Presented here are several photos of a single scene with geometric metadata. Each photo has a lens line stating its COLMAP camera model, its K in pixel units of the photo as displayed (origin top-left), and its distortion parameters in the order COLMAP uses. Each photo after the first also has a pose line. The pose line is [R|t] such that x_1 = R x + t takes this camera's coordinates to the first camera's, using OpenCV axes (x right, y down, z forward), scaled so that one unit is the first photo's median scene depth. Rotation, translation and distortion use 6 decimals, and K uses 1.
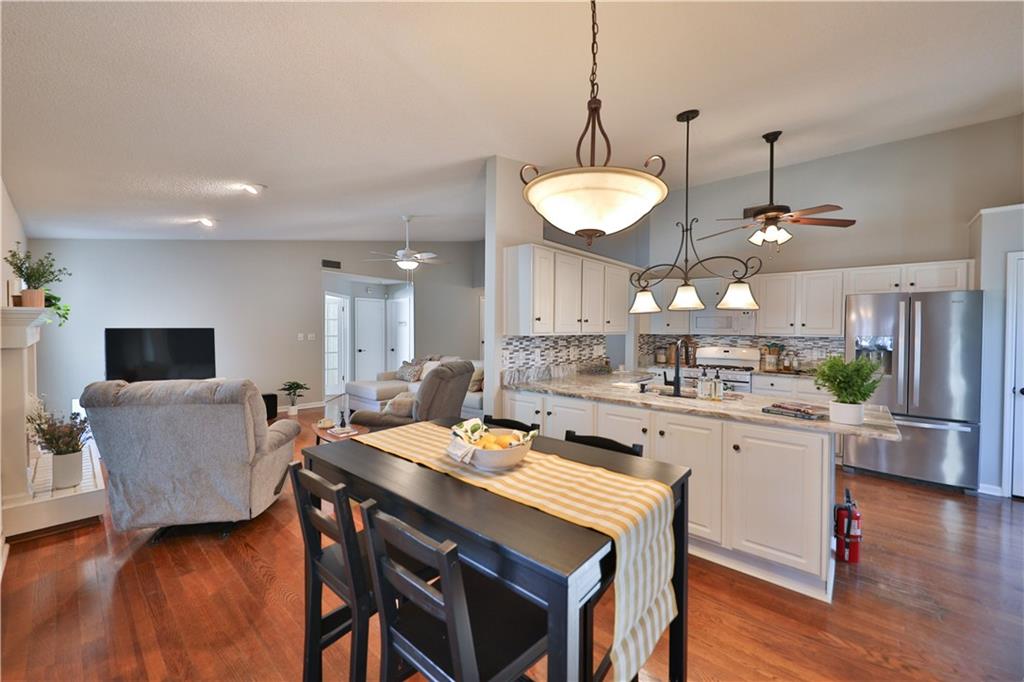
lens RADIAL K [[398.5, 0, 512.0], [0, 398.5, 341.0], [0, 0, 1]] dist [0.001041, 0.000198]
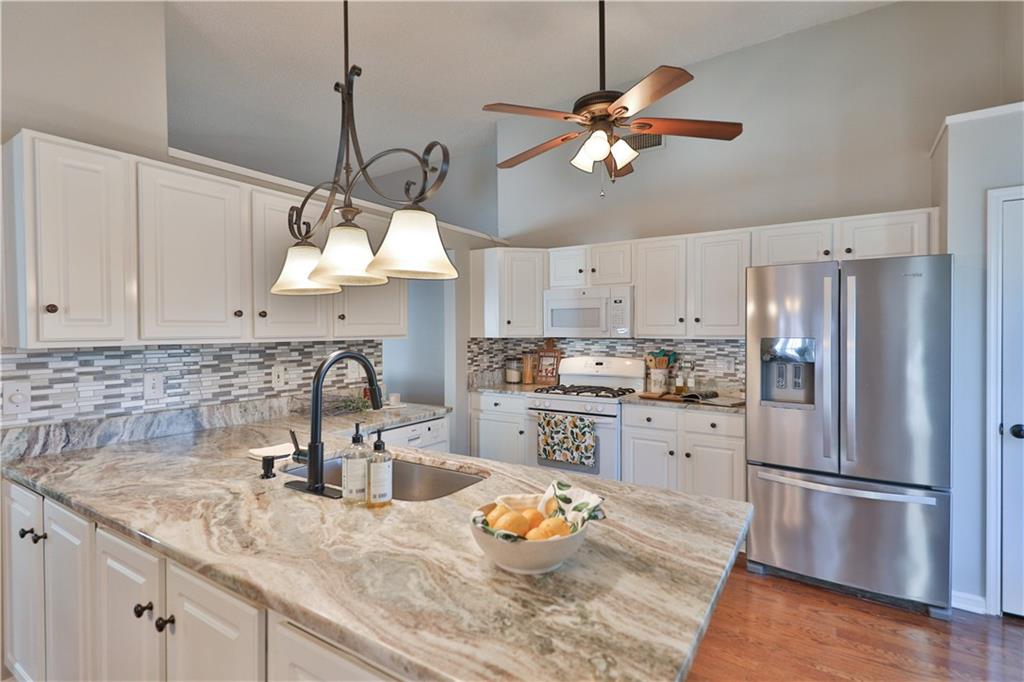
lens RADIAL K [[495.9, 0, 513.0], [0, 495.9, 344.3], [0, 0, 1]] dist [0.015722, -0.001031]
pose [[0.989333, -0.015123, 0.144882, 0.395749], [0.015644, 0.999875, -0.002456, -0.006410], [-0.144827, 0.004697, 0.989446, 0.332780]]
